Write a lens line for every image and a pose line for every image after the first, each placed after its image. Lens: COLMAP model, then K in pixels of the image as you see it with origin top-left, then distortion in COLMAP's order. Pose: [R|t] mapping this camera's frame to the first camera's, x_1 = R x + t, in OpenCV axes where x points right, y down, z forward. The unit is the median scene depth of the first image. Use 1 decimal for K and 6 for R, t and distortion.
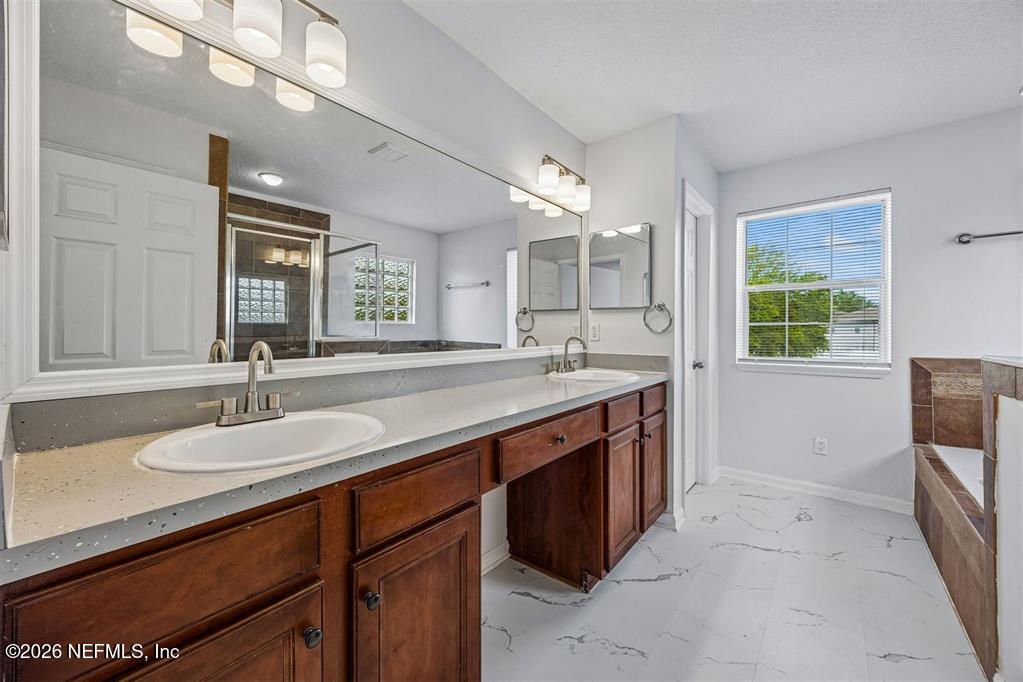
lens RADIAL K [[395.1, 0, 512.8], [0, 395.1, 331.1], [0, 0, 1]] dist [-0.008232, 0.000035]
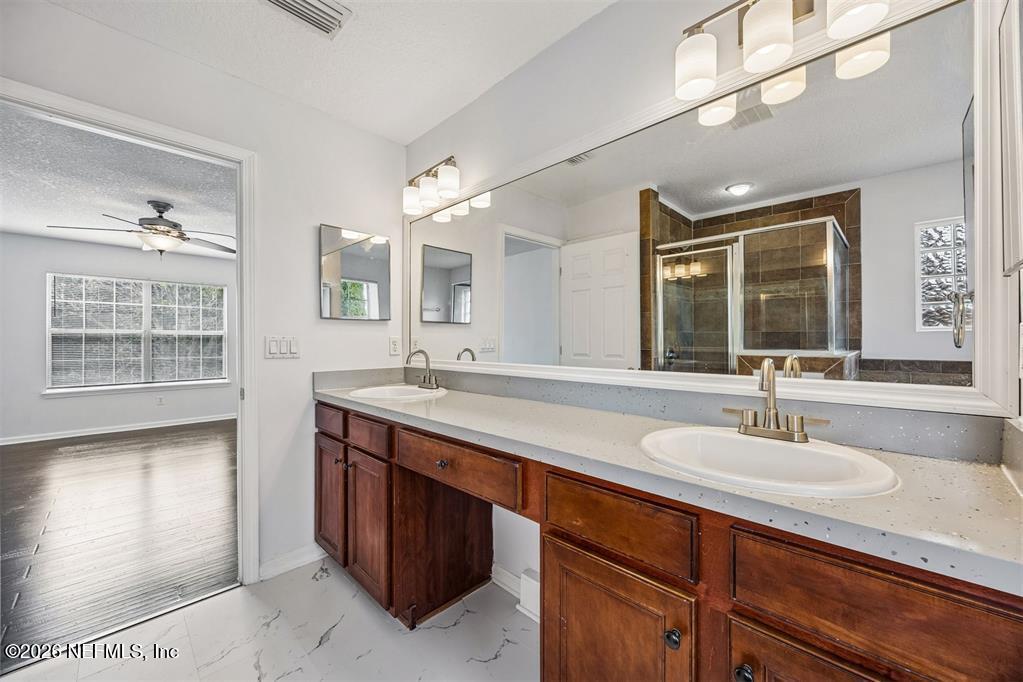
lens RADIAL K [[405.7, 0, 512.5], [0, 405.7, 339.8], [0, 0, 1]] dist [-0.000417, -0.000125]
pose [[-0.084154, -0.004403, -0.996443, 0.577958], [-0.007494, 0.999965, -0.003786, -0.003977], [0.996425, 0.007149, -0.084184, 0.690262]]
